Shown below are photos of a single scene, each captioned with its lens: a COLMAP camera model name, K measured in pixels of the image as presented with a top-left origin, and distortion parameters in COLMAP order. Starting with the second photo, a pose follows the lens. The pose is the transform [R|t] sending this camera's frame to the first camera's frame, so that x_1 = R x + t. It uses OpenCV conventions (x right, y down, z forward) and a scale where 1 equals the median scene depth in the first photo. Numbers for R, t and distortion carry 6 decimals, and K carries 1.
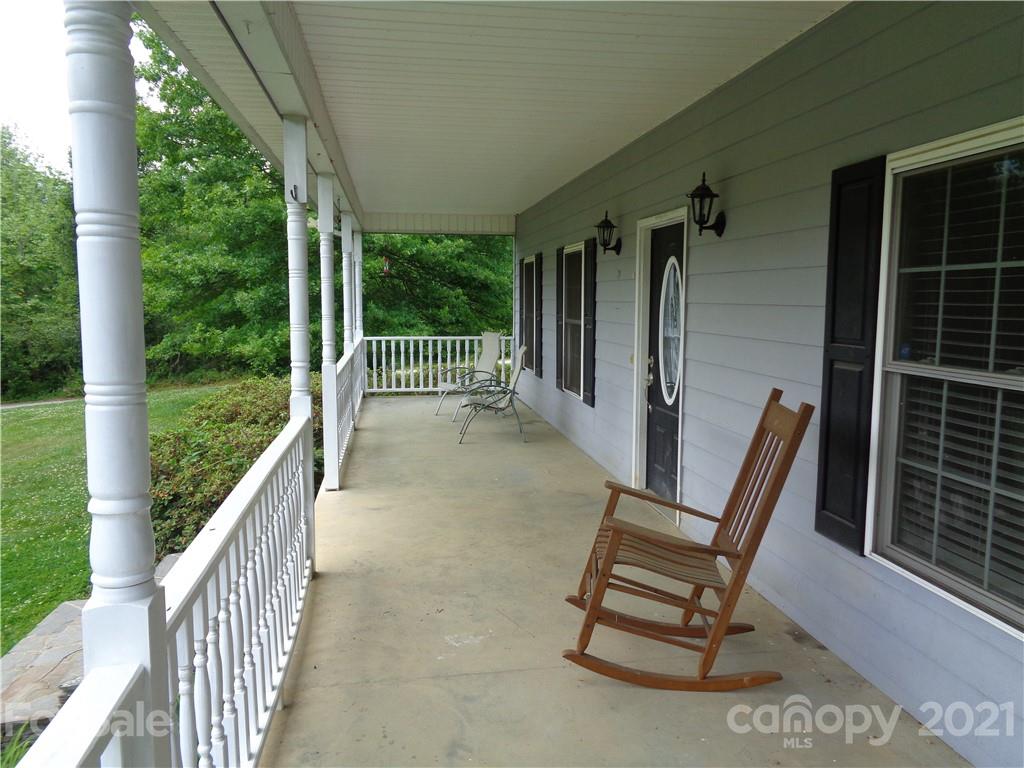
lens RADIAL K [[770.1, 0, 512.0], [0, 770.1, 384.0], [0, 0, 1]] dist [0.026994, 0.005424]
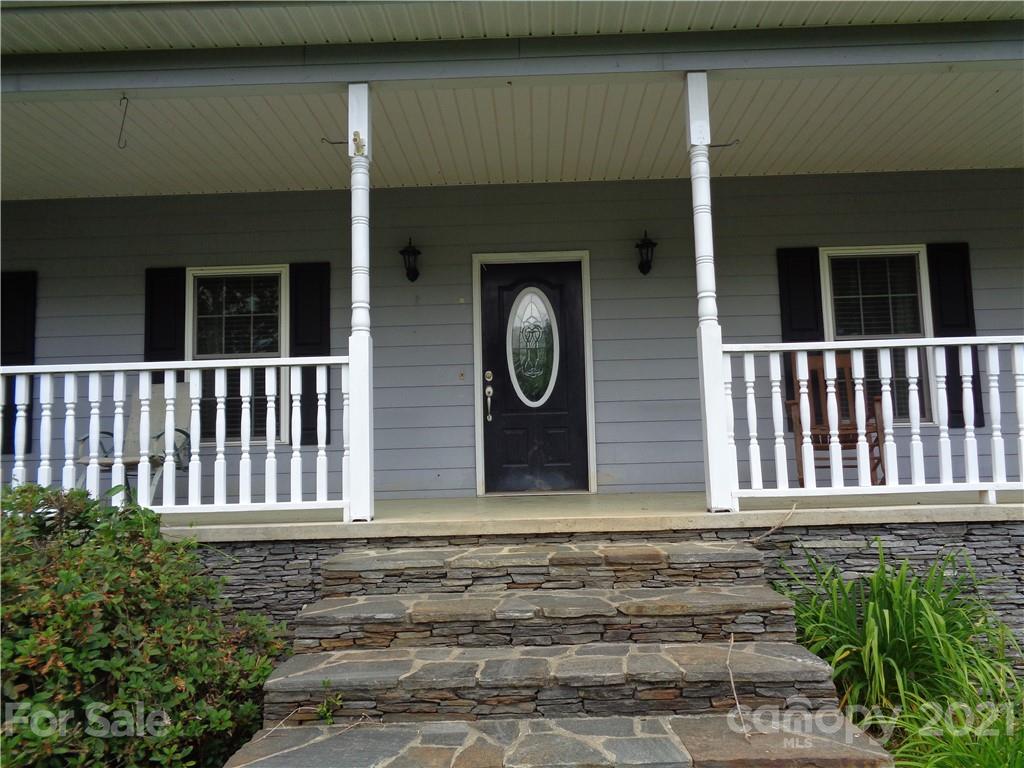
lens RADIAL K [[770.1, 0, 512.0], [0, 770.1, 384.0], [0, 0, 1]] dist [0.026994, 0.005424]
pose [[0.161928, 0.116956, 0.979847, -1.483695], [0.133105, 0.981289, -0.139124, 0.235854], [-0.977784, 0.152951, 0.143331, 1.306902]]
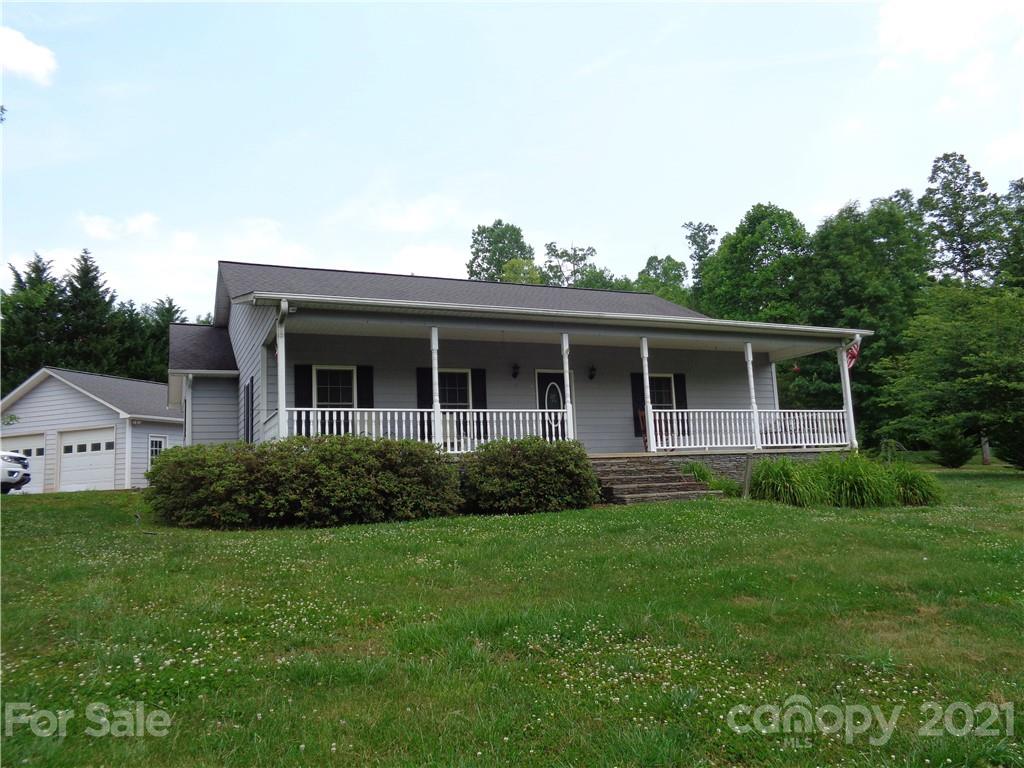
lens RADIAL K [[770.1, 0, 512.0], [0, 770.1, 384.0], [0, 0, 1]] dist [0.026994, 0.005424]
pose [[-0.268161, 0.163173, 0.949455, -4.346442], [0.158481, 0.979596, -0.123592, 0.338080], [-0.950249, 0.117328, -0.288549, 3.190890]]
